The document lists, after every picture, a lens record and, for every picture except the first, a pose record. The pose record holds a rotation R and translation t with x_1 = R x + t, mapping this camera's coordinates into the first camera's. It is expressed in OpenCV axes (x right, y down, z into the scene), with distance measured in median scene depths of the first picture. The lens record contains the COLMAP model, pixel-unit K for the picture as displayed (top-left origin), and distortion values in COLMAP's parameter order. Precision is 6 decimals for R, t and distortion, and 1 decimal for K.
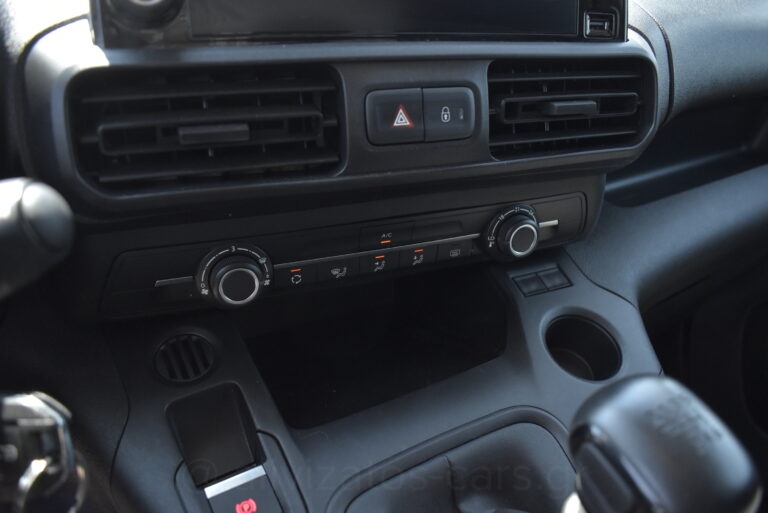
lens RADIAL K [[587.3, 0, 386.6], [0, 587.3, 253.8], [0, 0, 1]] dist [-0.092851, -0.000219]
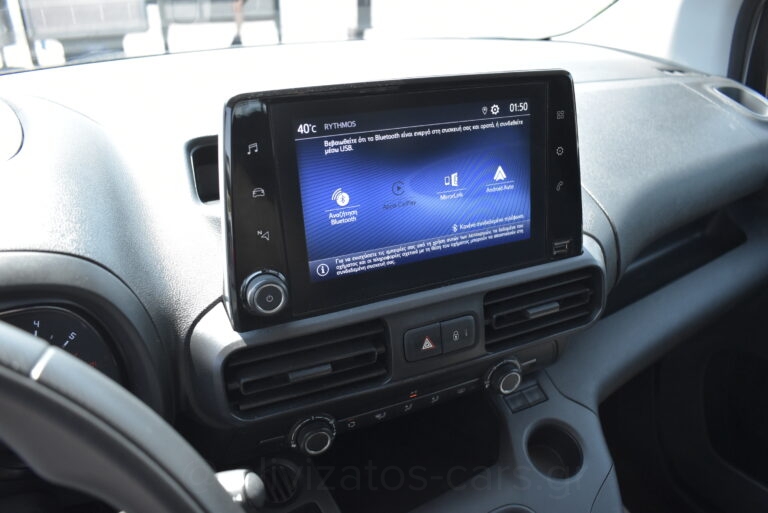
lens RADIAL K [[587.3, 0, 386.6], [0, 587.3, 260.6], [0, 0, 1]] dist [-0.092851, -0.000219]
pose [[0.999471, -0.031150, 0.009344, -0.076020], [0.030828, 0.998986, 0.032810, -0.434583], [-0.010357, -0.032504, 0.999418, -0.443377]]
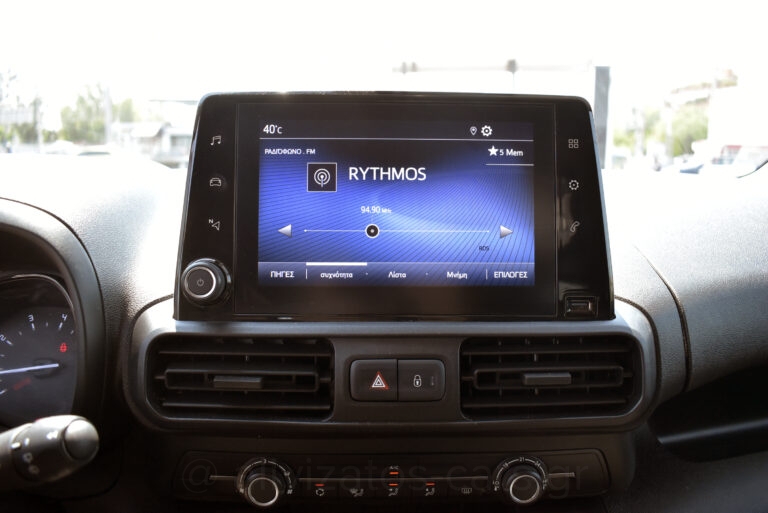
lens RADIAL K [[587.3, 0, 389.2], [0, 587.3, 259.9], [0, 0, 1]] dist [-0.092851, -0.000219]
pose [[0.930928, 0.033932, -0.363622, 0.439351], [-0.138916, 0.953730, -0.266648, -0.128439], [0.337749, 0.298743, 0.892568, -0.191547]]
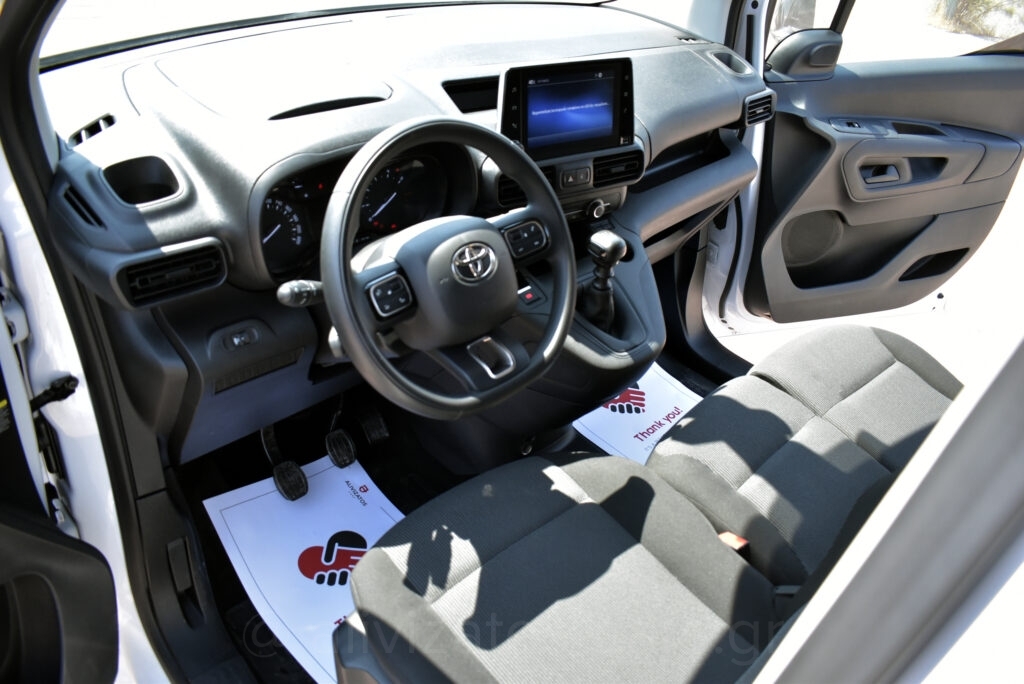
lens RADIAL K [[783.1, 0, 516.8], [0, 783.1, 340.5], [0, 0, 1]] dist [-0.092851, -0.000219]
pose [[0.973568, -0.070960, 0.217093, -1.169557], [0.034318, 0.985170, 0.168112, -0.068354], [-0.225803, -0.156219, 0.961566, -3.027675]]
